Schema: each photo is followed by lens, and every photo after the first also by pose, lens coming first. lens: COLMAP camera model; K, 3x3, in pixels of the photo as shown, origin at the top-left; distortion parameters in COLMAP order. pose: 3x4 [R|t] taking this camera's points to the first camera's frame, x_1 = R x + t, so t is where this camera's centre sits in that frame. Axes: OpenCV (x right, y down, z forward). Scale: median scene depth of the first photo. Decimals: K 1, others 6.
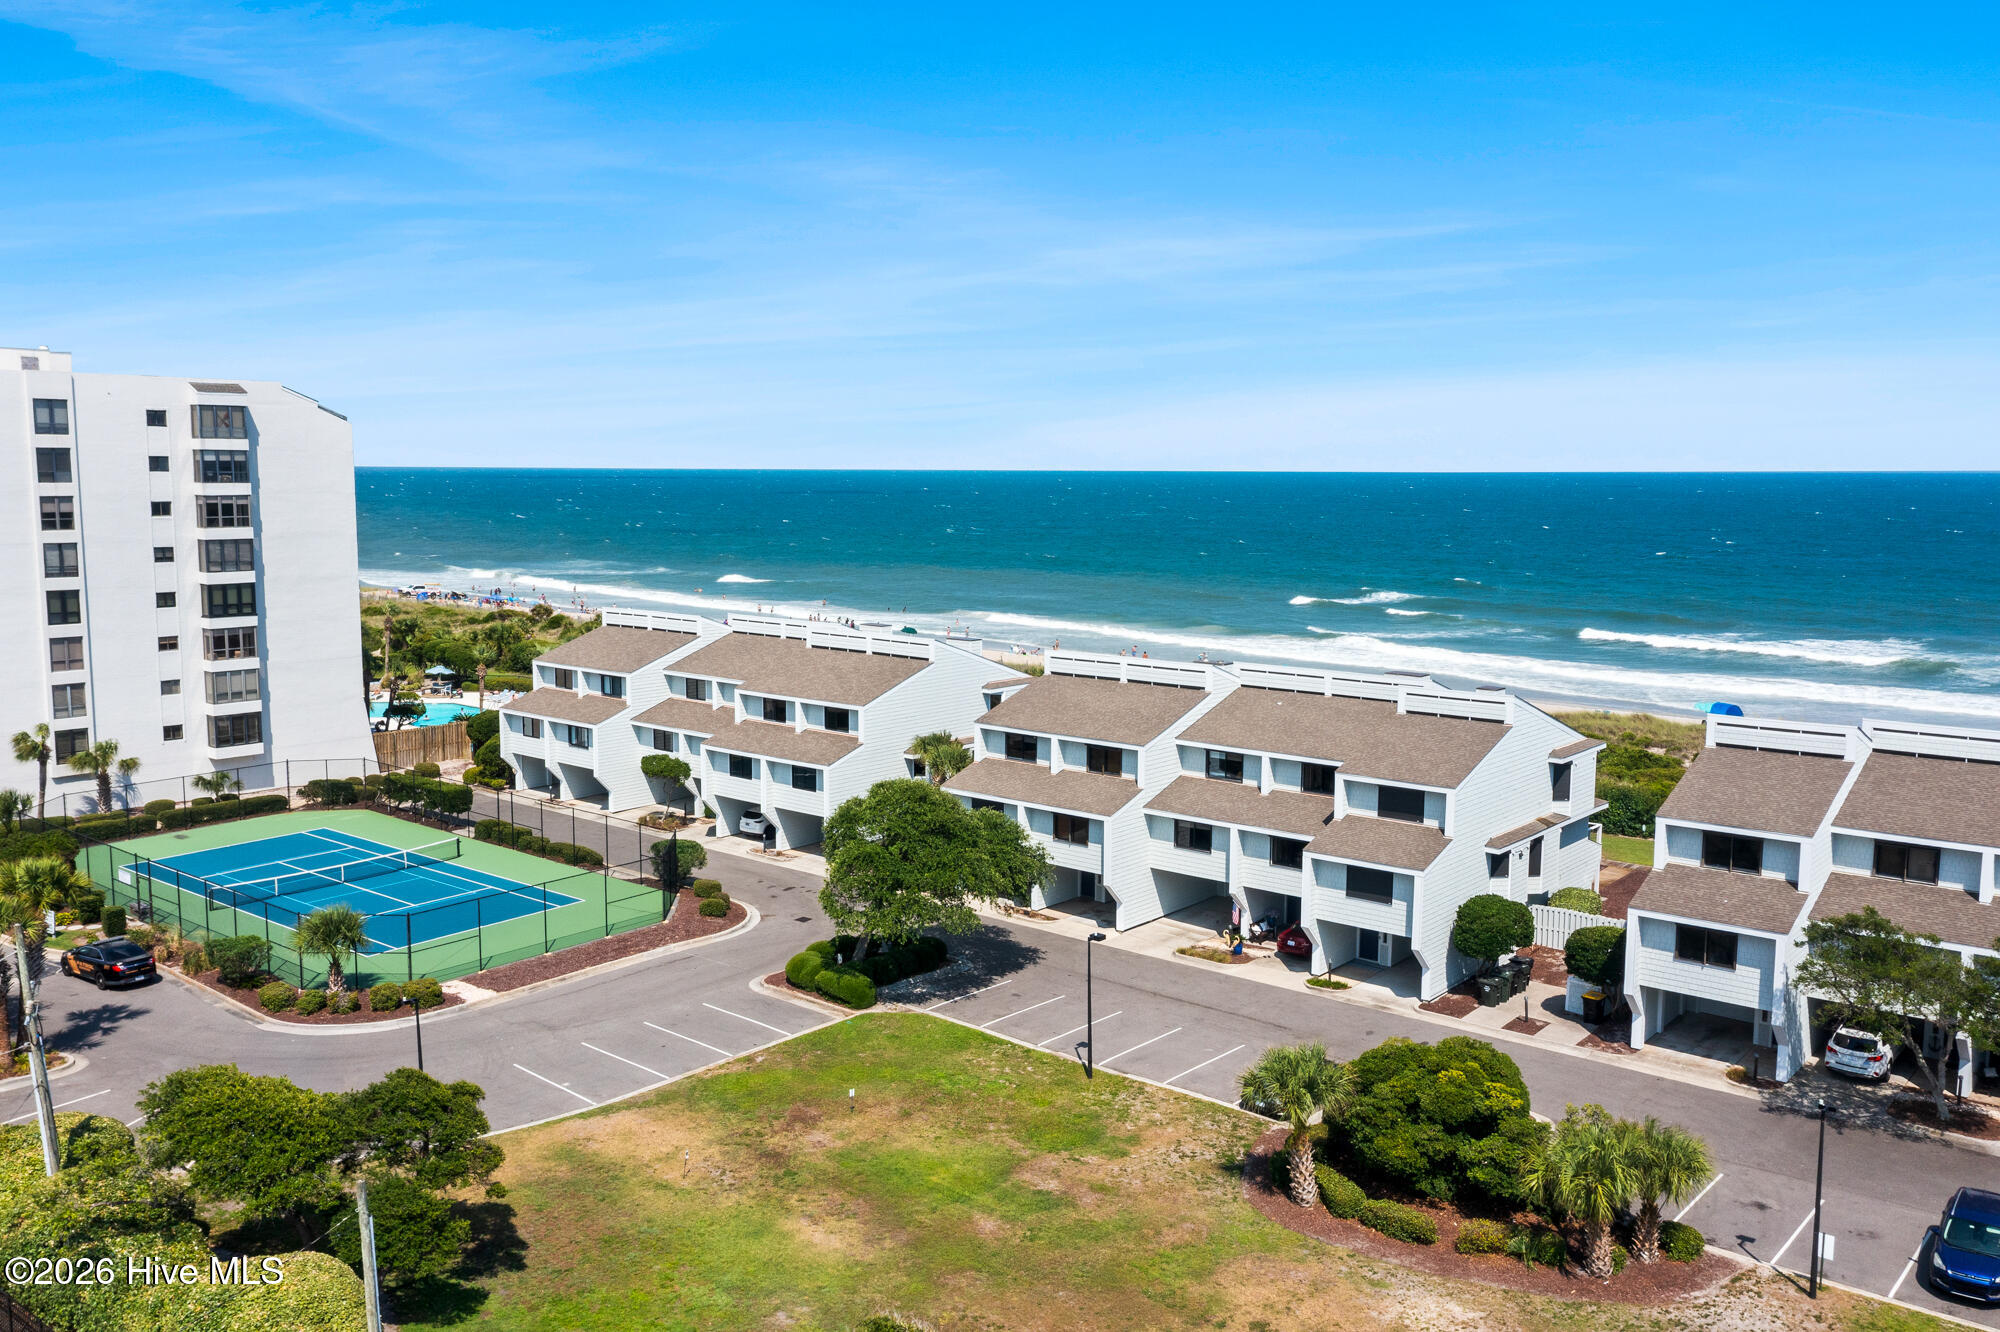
lens RADIAL K [[1575.3, 0, 1000.0], [0, 1575.3, 666.0], [0, 0, 1]] dist [-0.013430, -0.005787]
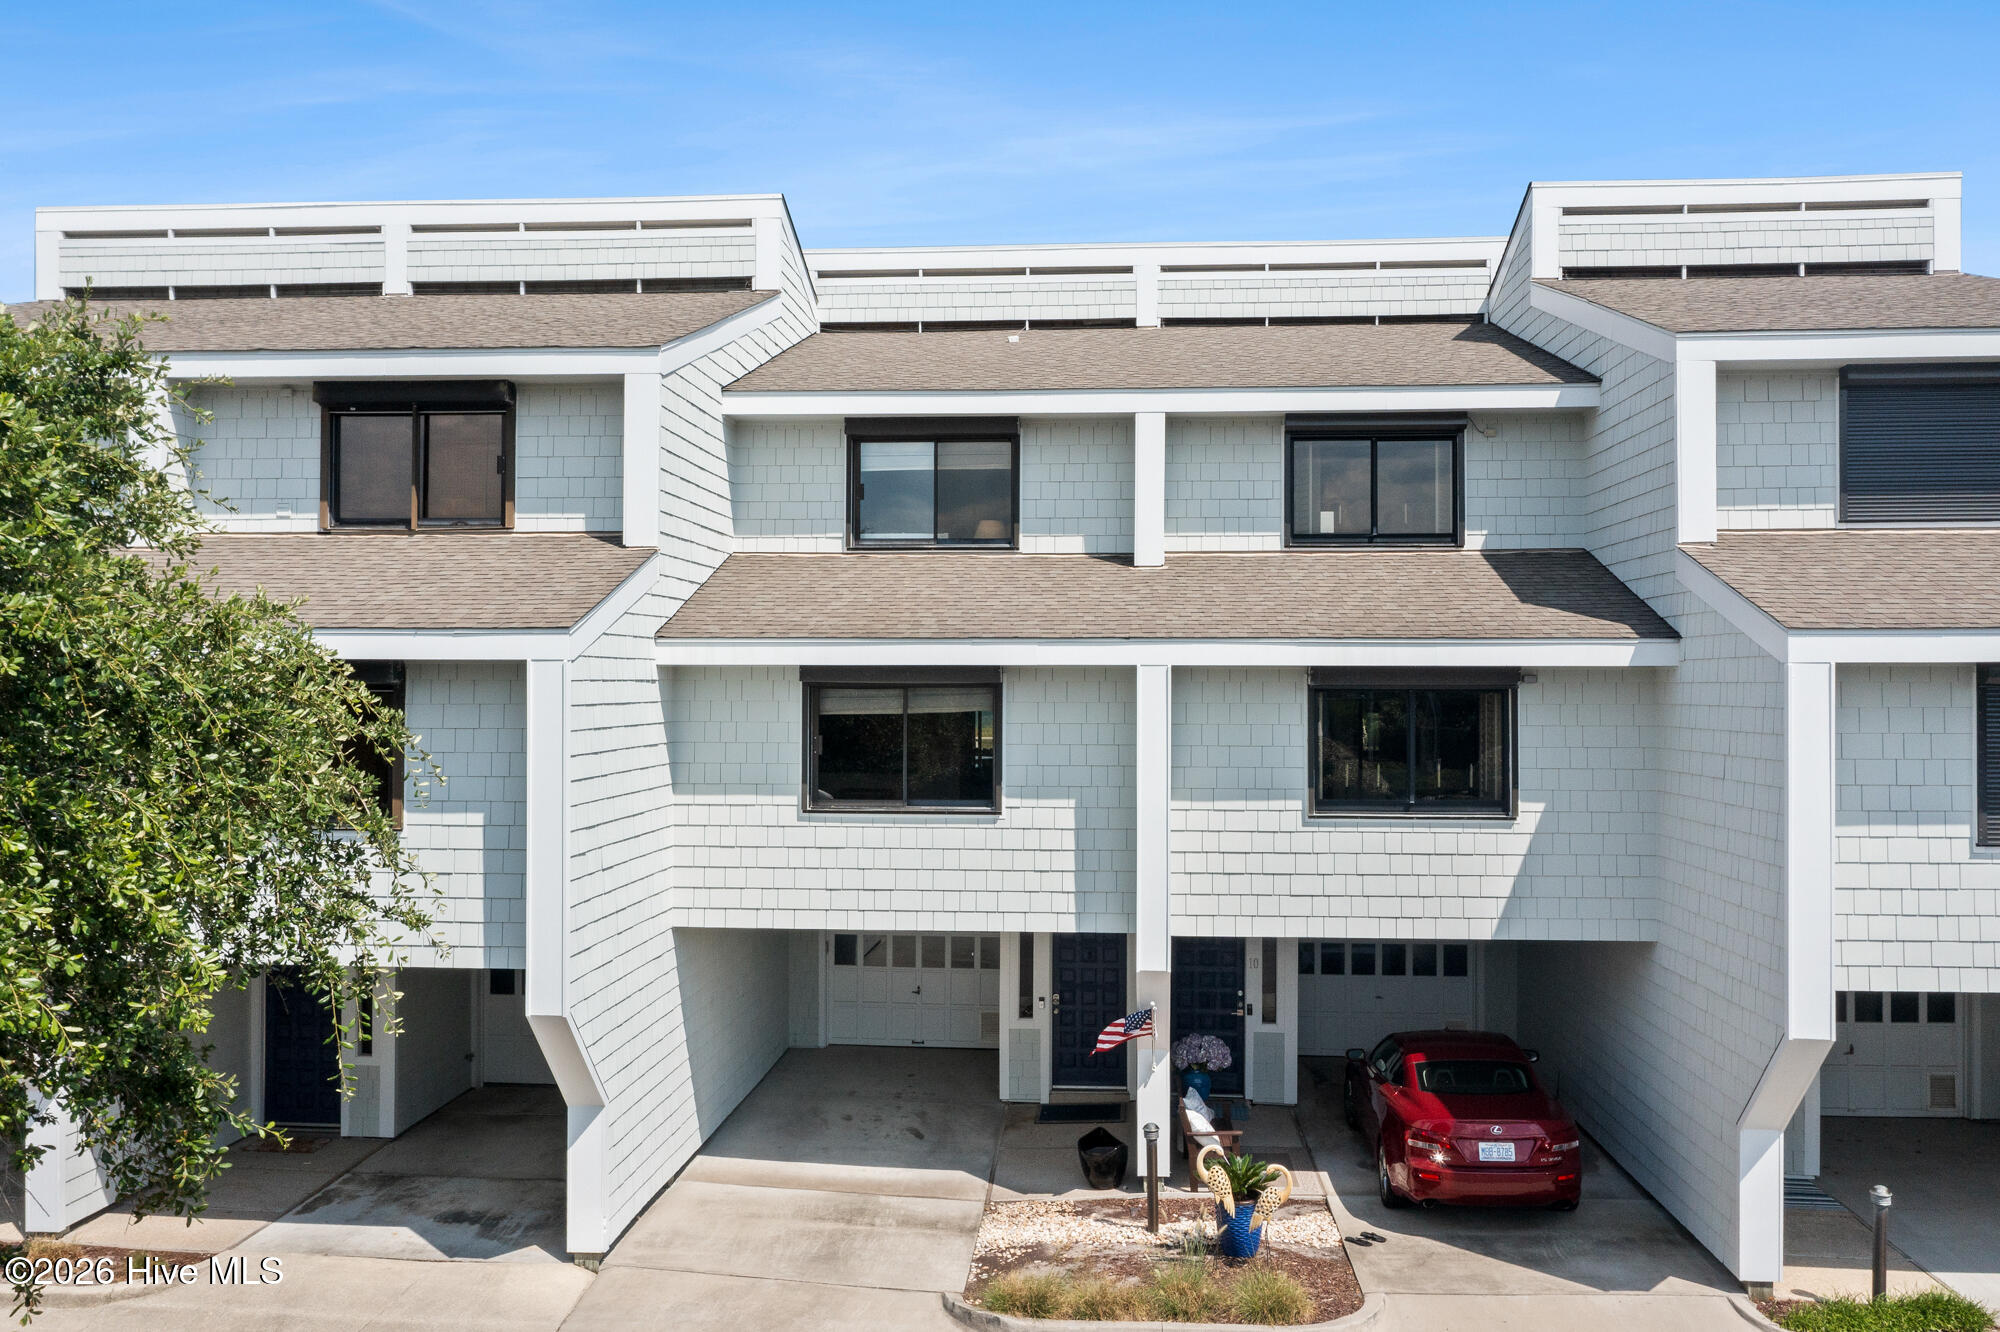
lens RADIAL K [[1575.3, 0, 1000.0], [0, 1575.3, 666.0], [0, 0, 1]] dist [-0.013430, -0.005787]
pose [[0.806520, 0.006730, 0.591168, 0.003062], [0.066142, 0.992631, -0.101537, 0.118592], [-0.587495, 0.120993, 0.800131, 0.804306]]
